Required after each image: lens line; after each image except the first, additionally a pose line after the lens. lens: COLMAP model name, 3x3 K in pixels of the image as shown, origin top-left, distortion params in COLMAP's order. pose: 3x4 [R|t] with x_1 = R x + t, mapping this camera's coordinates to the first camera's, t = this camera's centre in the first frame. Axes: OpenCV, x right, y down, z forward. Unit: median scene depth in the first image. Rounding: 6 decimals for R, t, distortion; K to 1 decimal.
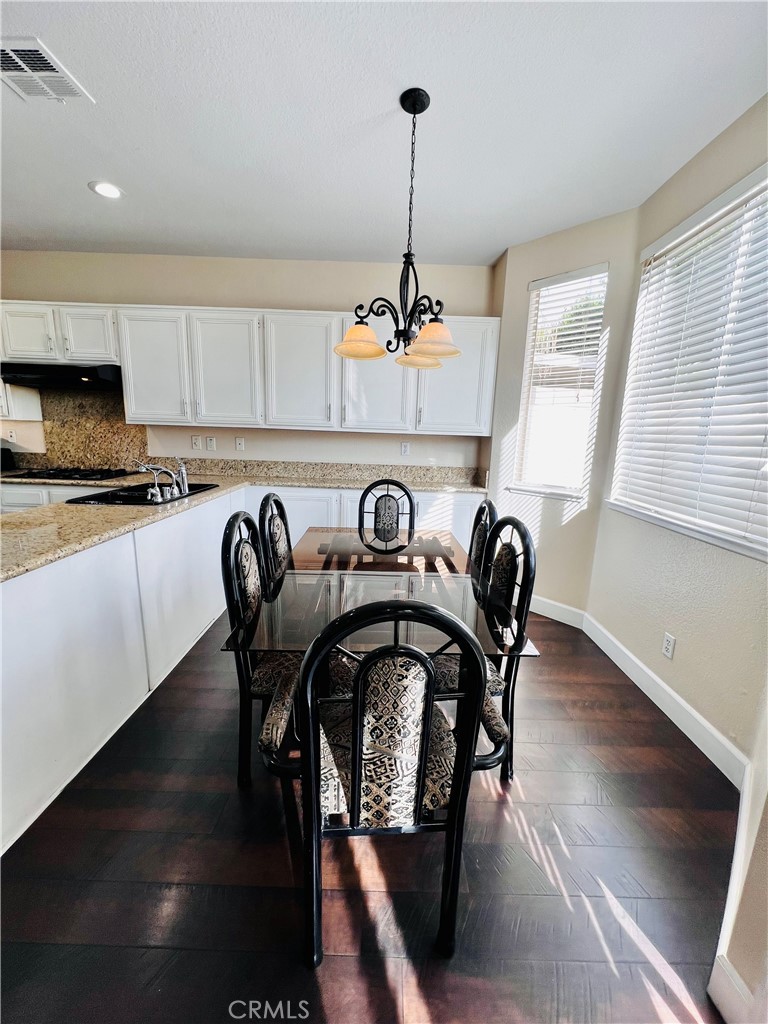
lens RADIAL K [[409.6, 0, 385.8], [0, 409.6, 511.4], [0, 0, 1]] dist [0.000159, -0.000419]
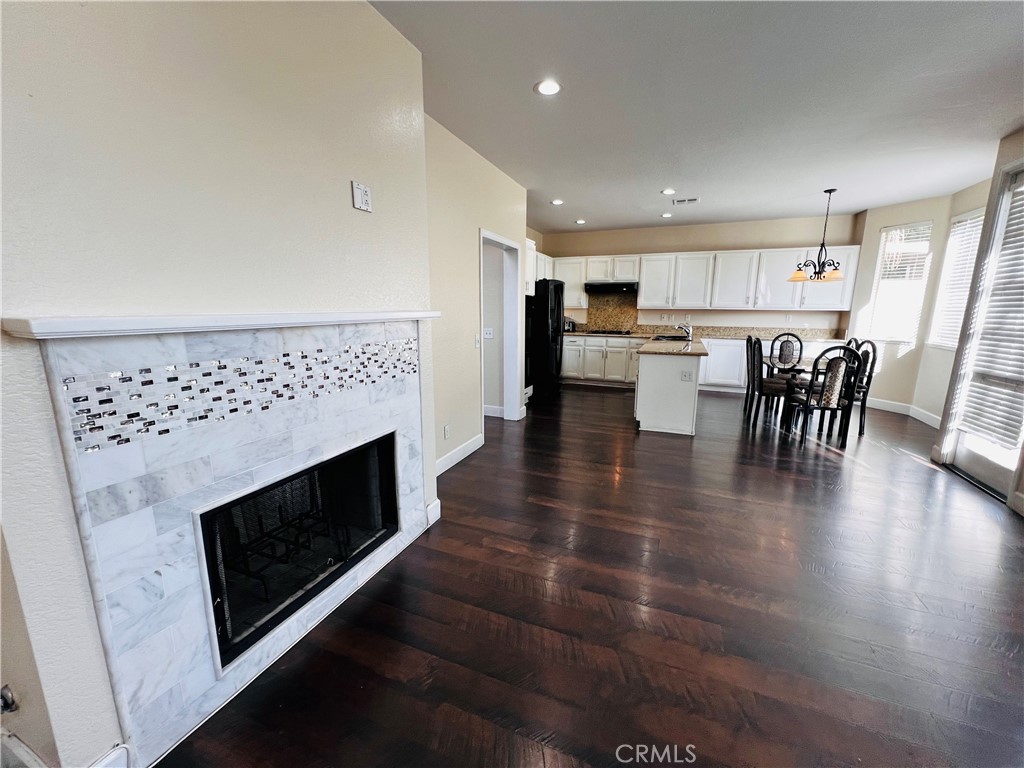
lens RADIAL K [[409.6, 0, 509.7], [0, 409.6, 385.3], [0, 0, 1]] dist [0.000159, -0.000419]
pose [[0.924254, 0.044856, -0.379133, -0.434087], [-0.047142, 0.998883, 0.003258, 0.211889], [0.378855, 0.014862, 0.925337, -1.240613]]
